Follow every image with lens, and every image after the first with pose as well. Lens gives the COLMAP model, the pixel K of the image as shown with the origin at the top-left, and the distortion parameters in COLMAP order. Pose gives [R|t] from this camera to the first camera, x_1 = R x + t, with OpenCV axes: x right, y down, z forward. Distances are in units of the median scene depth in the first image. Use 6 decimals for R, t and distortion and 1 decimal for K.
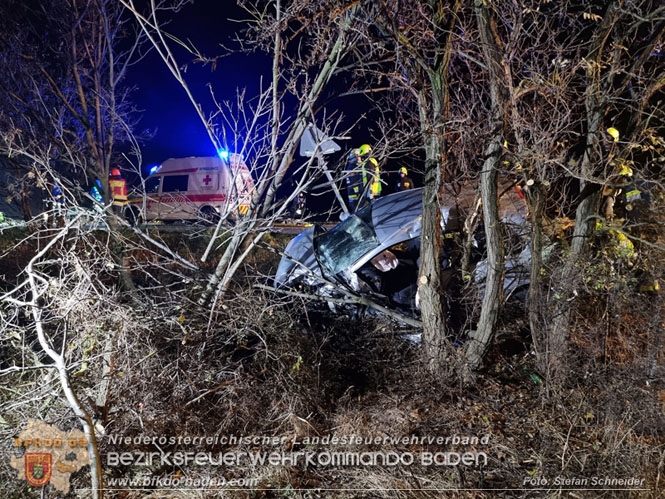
lens RADIAL K [[459.0, 0, 331.0], [0, 459.0, 251.6], [0, 0, 1]] dist [0.008189, 0.000662]
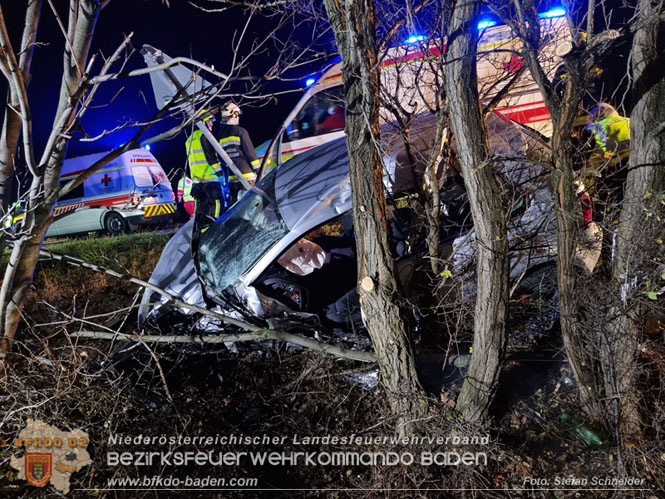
lens RADIAL K [[459.0, 0, 333.3], [0, 459.0, 247.3], [0, 0, 1]] dist [0.008189, 0.000662]
pose [[0.986003, -0.136641, 0.095536, 0.105708], [0.135187, 0.990585, 0.021563, -0.000642], [-0.097583, -0.008346, 0.995192, 0.416224]]
